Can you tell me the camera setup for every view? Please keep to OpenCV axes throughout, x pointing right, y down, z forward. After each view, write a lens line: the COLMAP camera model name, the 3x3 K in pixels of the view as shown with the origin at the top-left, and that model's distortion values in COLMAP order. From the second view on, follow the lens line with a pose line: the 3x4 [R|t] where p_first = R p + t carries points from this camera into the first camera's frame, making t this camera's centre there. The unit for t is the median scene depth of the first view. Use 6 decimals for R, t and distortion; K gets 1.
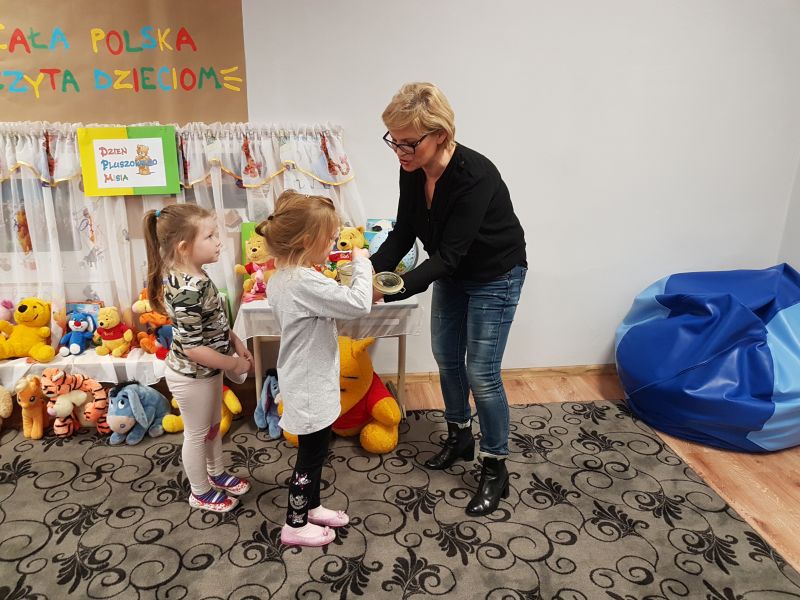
lens RADIAL K [[625.2, 0, 391.4], [0, 625.2, 318.3], [0, 0, 1]] dist [-0.026913, 0.016575]
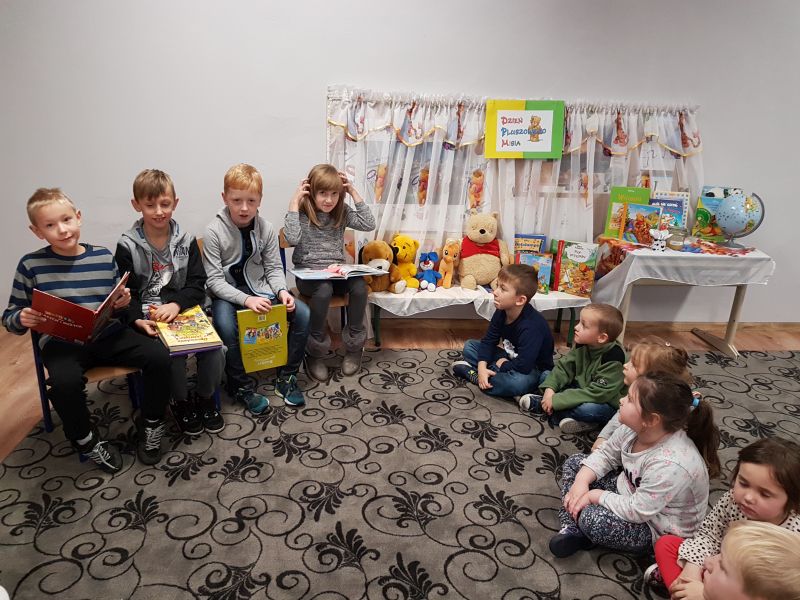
lens RADIAL K [[614.5, 0, 374.1], [0, 614.5, 327.0], [0, 0, 1]] dist [-0.048466, 0.000379]
pose [[0.997295, 0.039387, -0.062054, -0.637886], [-0.036761, 0.998402, 0.042915, 0.087603], [0.063646, -0.040518, 0.997150, -0.201826]]
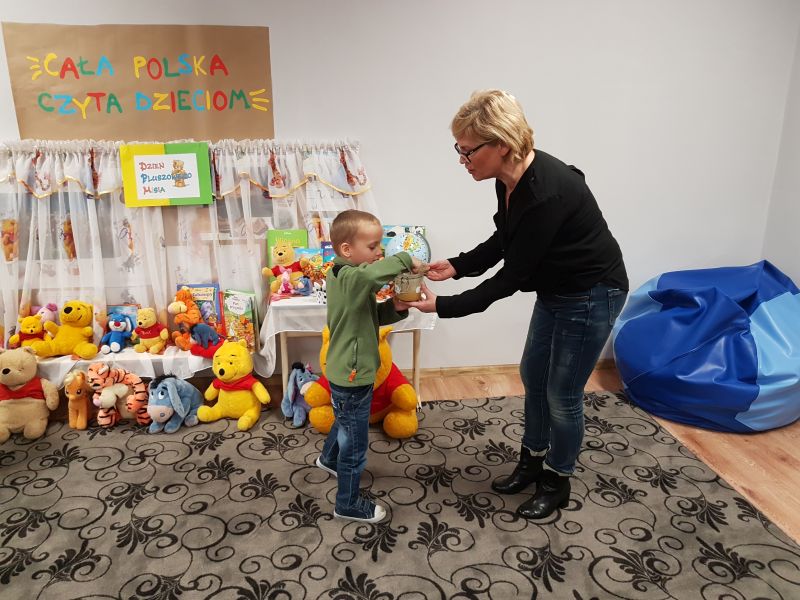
lens RADIAL K [[625.2, 0, 390.5], [0, 625.2, 313.4], [0, 0, 1]] dist [-0.026913, 0.016575]
pose [[0.999924, -0.012311, 0.000790, -0.030392], [0.012332, 0.999159, -0.039105, 0.041078], [-0.000307, 0.039112, 0.999235, -0.092304]]
